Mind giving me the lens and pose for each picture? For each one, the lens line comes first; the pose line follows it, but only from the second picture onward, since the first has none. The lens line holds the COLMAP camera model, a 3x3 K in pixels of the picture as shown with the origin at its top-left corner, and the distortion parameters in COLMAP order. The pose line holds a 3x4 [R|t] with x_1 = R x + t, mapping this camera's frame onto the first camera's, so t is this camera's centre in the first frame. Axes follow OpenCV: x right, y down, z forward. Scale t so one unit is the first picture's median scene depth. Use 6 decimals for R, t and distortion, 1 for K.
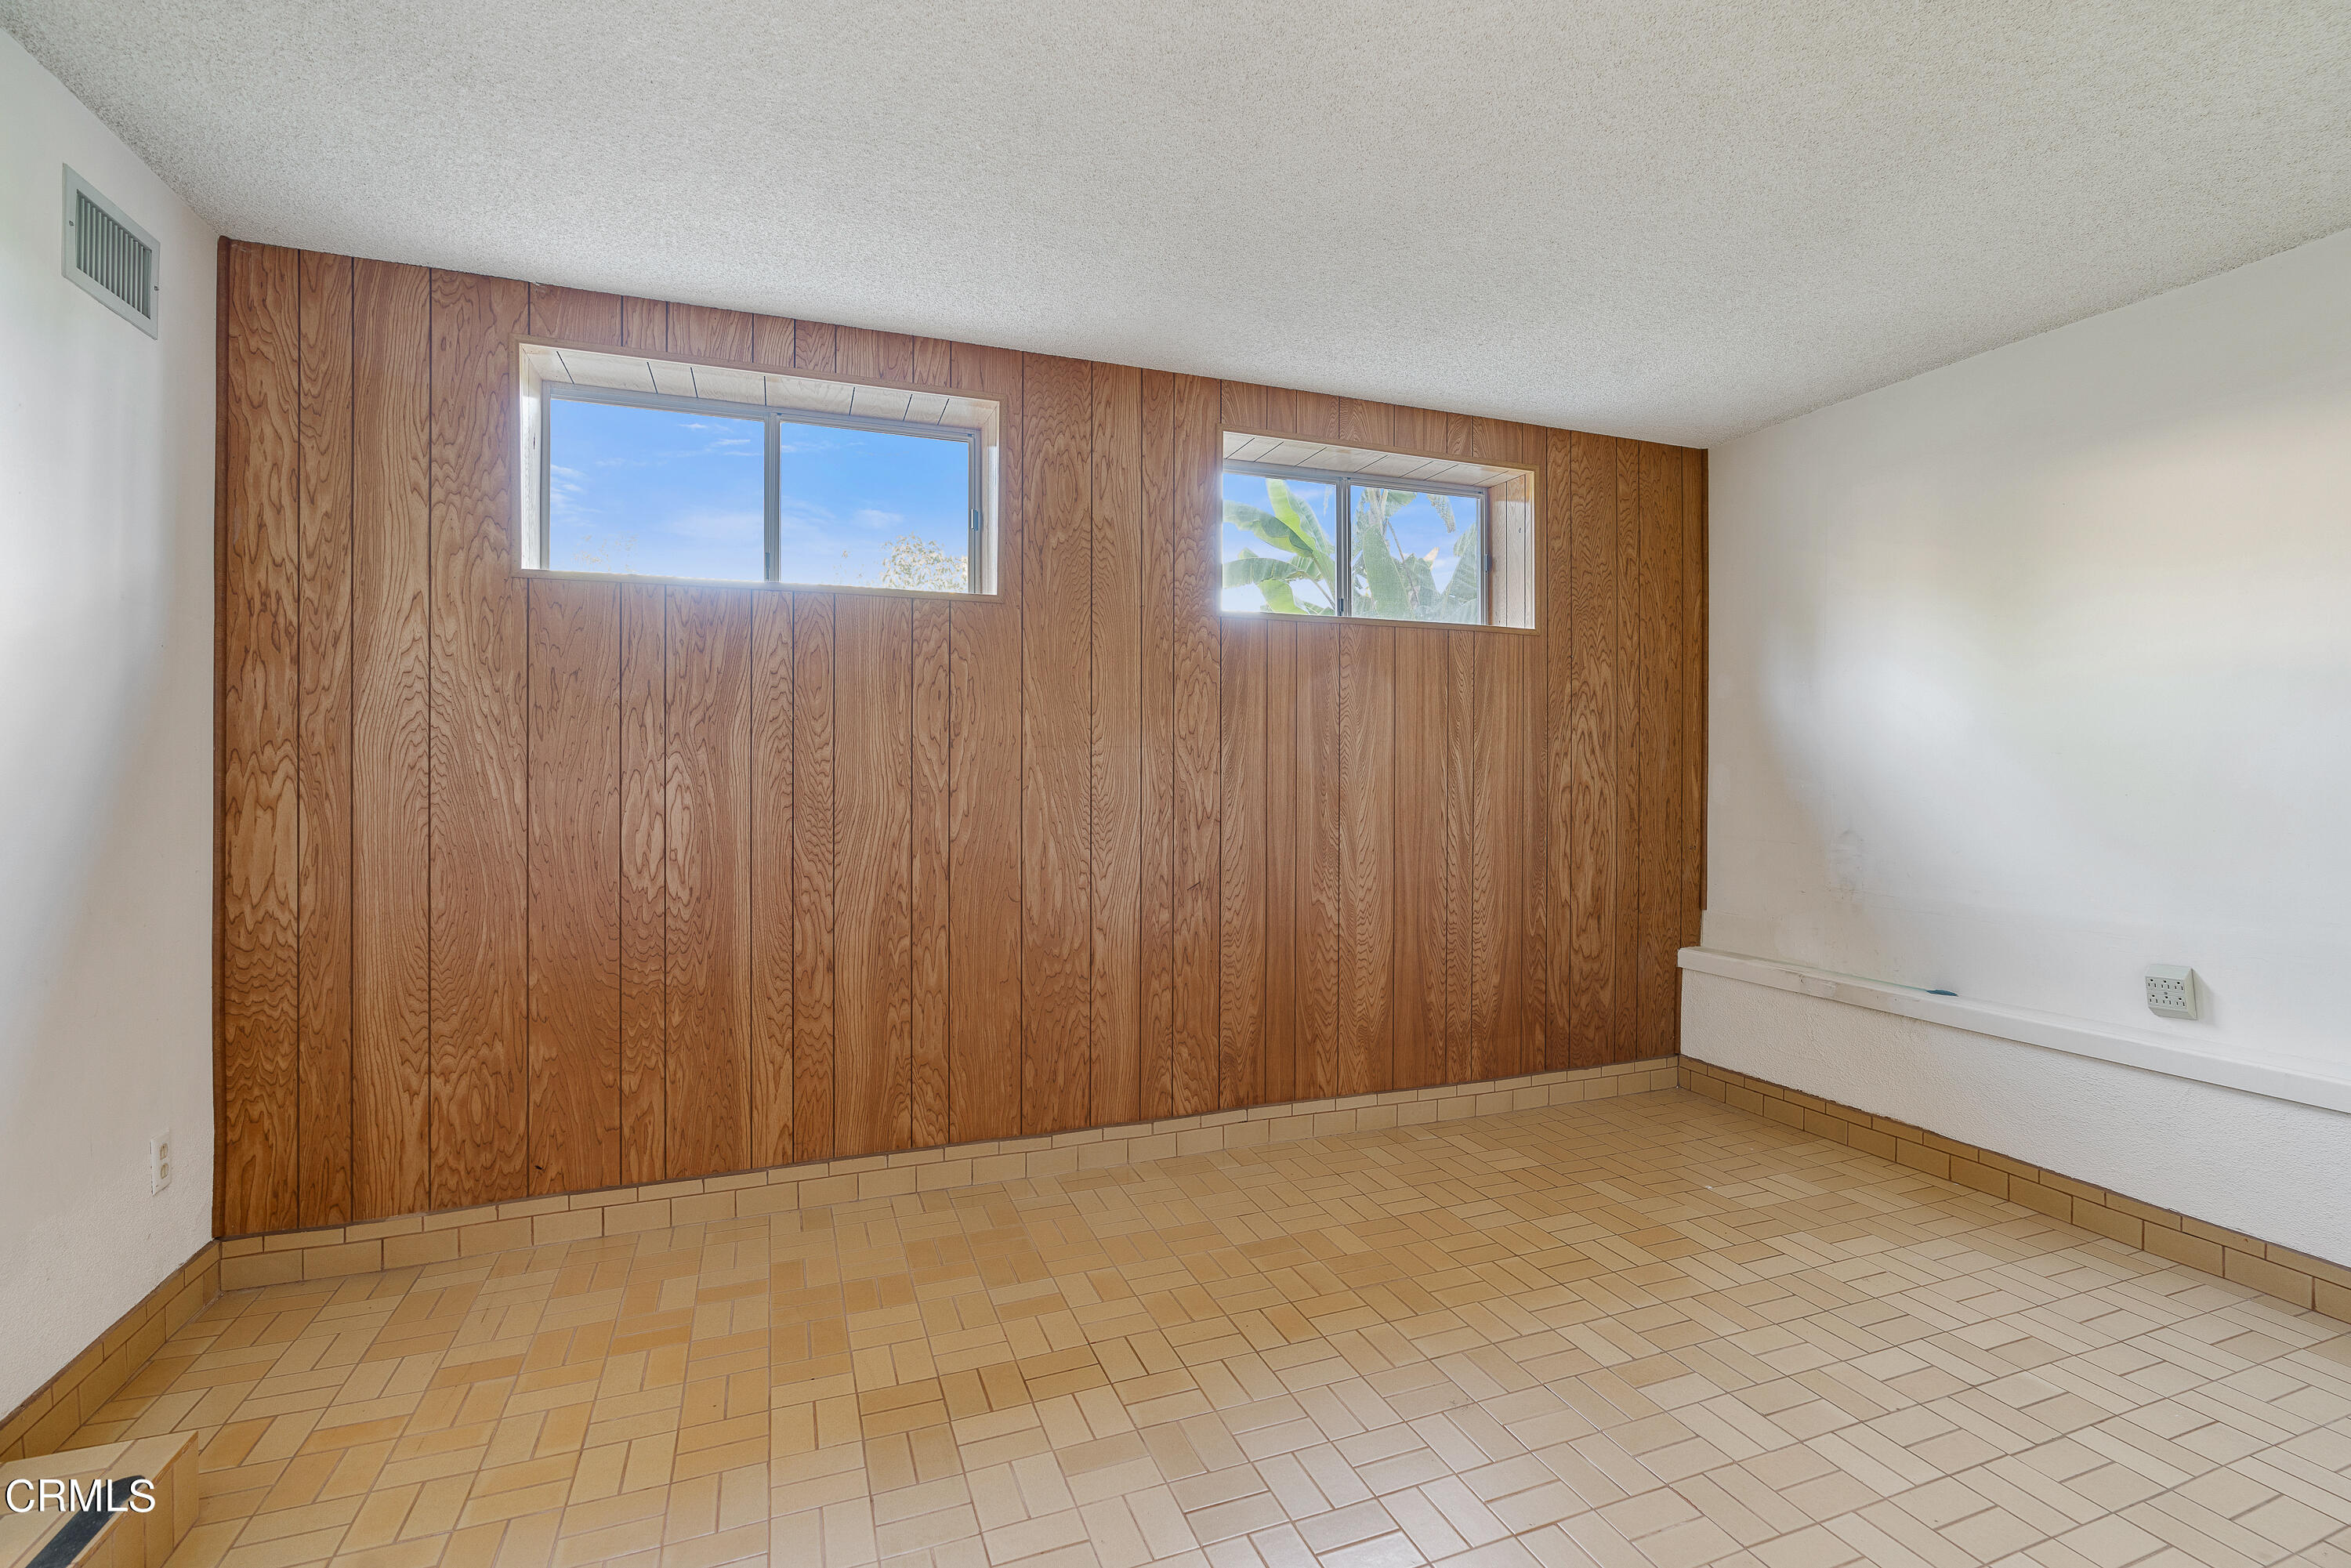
lens RADIAL K [[1084.9, 0, 1178.3], [0, 1084.9, 774.5], [0, 0, 1]] dist [-0.005293, 0.001887]
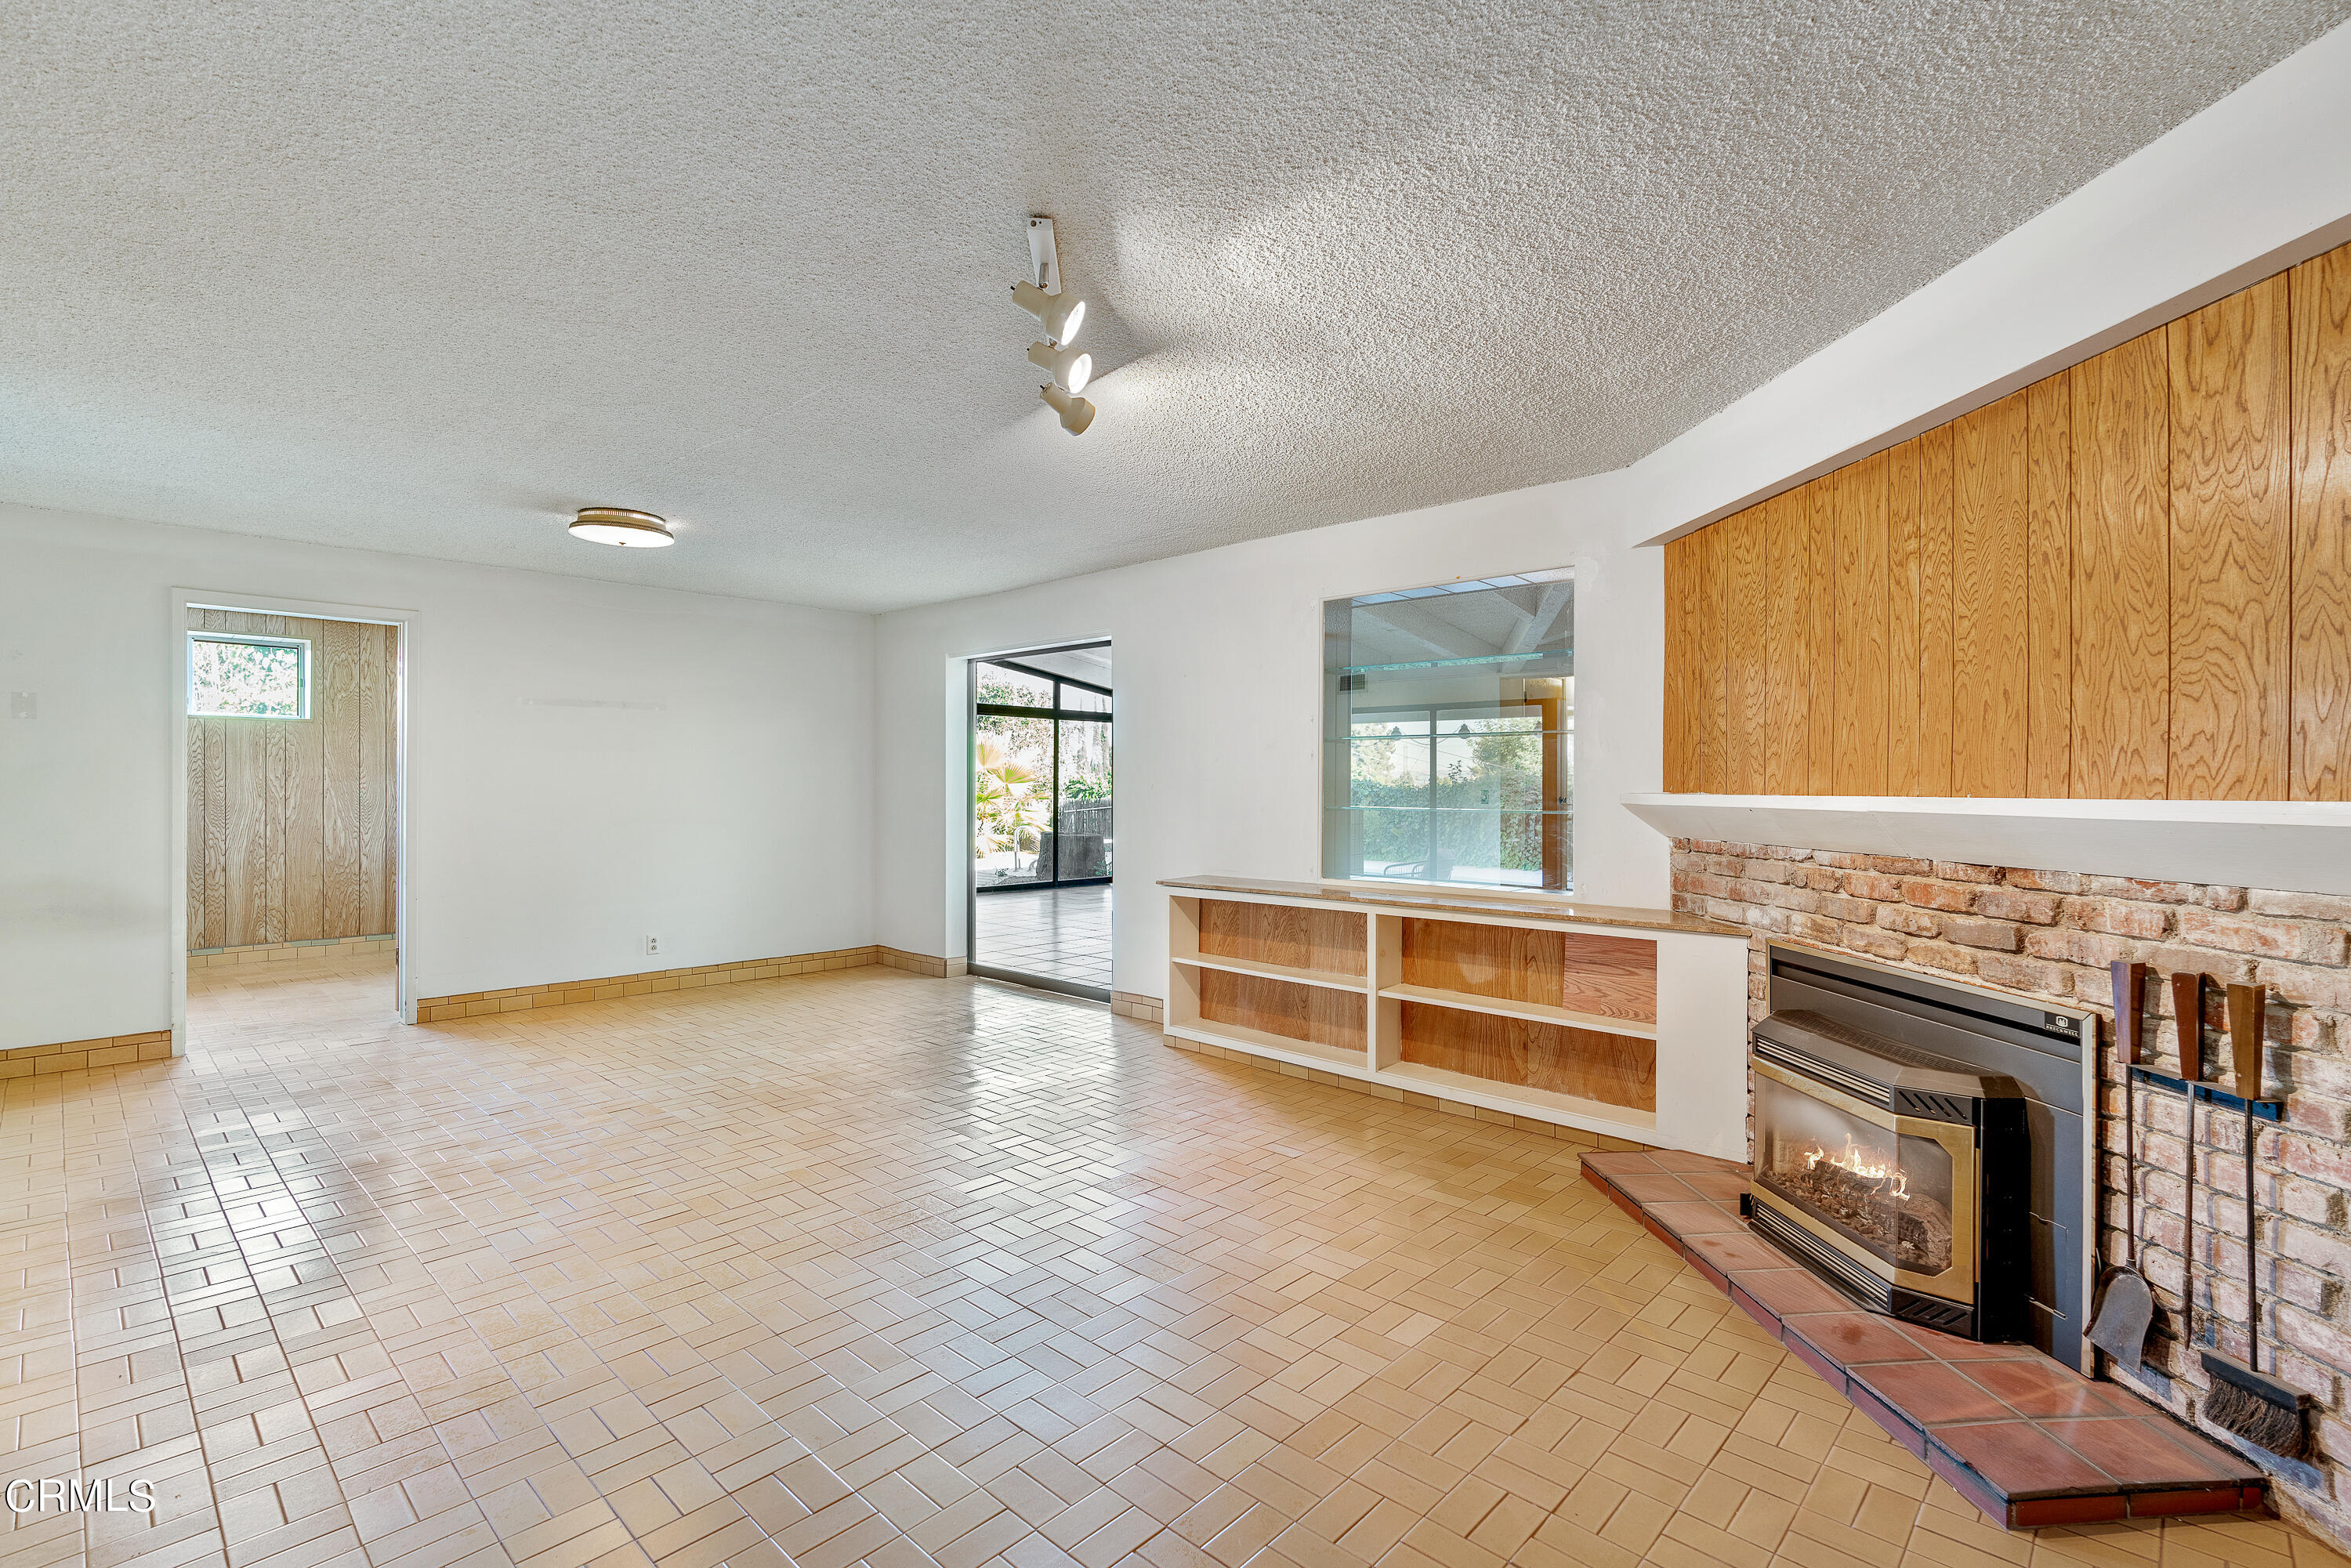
lens RADIAL K [[1084.9, 0, 1198.5], [0, 1084.9, 786.2], [0, 0, 1]] dist [-0.005293, 0.001887]
pose [[0.888562, -0.001417, 0.458754, 0.502413], [0.001872, 0.999998, -0.000537, -0.007100], [-0.458753, 0.001336, 0.888563, -2.125946]]
